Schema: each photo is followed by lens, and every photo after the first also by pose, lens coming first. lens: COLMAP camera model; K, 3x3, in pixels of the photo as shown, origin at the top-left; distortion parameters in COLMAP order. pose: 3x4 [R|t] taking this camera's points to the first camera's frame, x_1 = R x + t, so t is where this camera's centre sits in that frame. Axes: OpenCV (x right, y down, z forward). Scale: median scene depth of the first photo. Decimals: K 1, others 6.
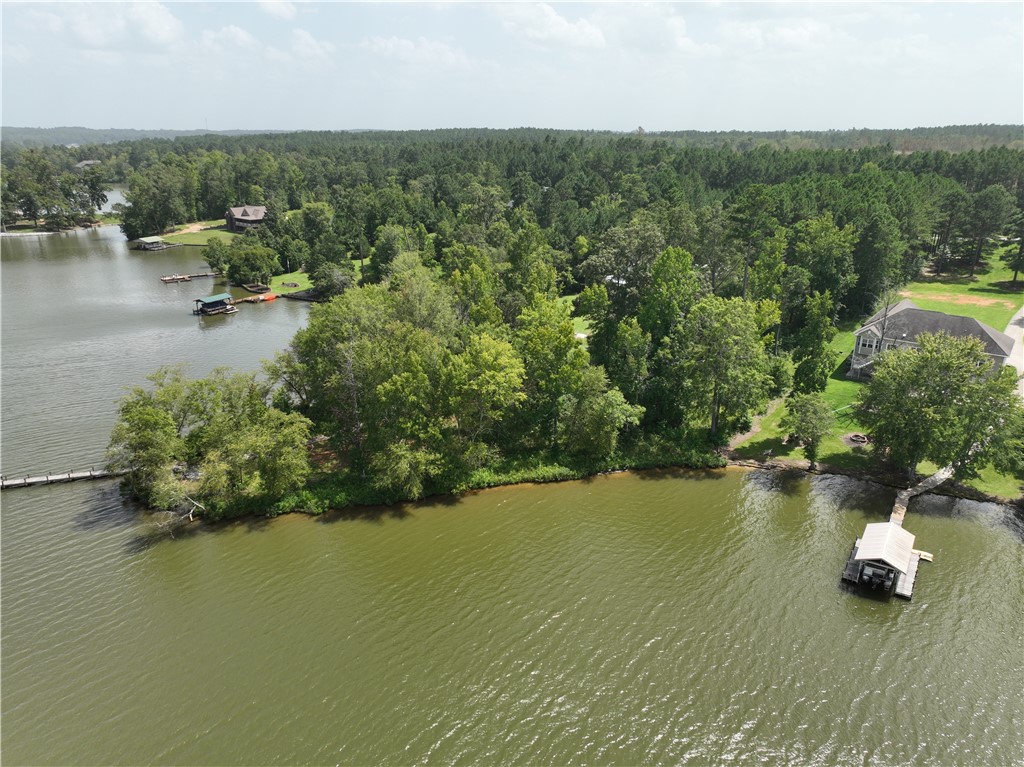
lens RADIAL K [[718.5, 0, 512.0], [0, 718.5, 383.5], [0, 0, 1]] dist [-0.001270, 0.013655]
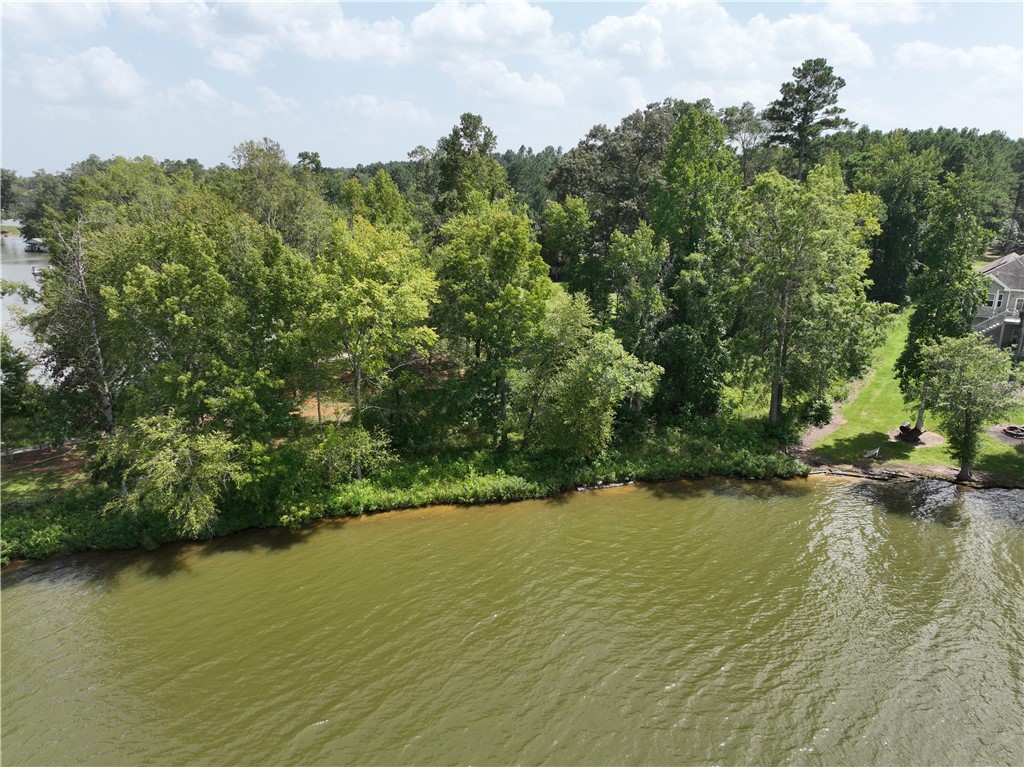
lens RADIAL K [[718.5, 0, 512.0], [0, 718.5, 383.5], [0, 0, 1]] dist [-0.001270, 0.013655]
pose [[0.999608, -0.001537, 0.027958, 0.054009], [0.003526, 0.997452, -0.071258, 0.083600], [-0.027777, 0.071329, 0.997066, 0.449518]]
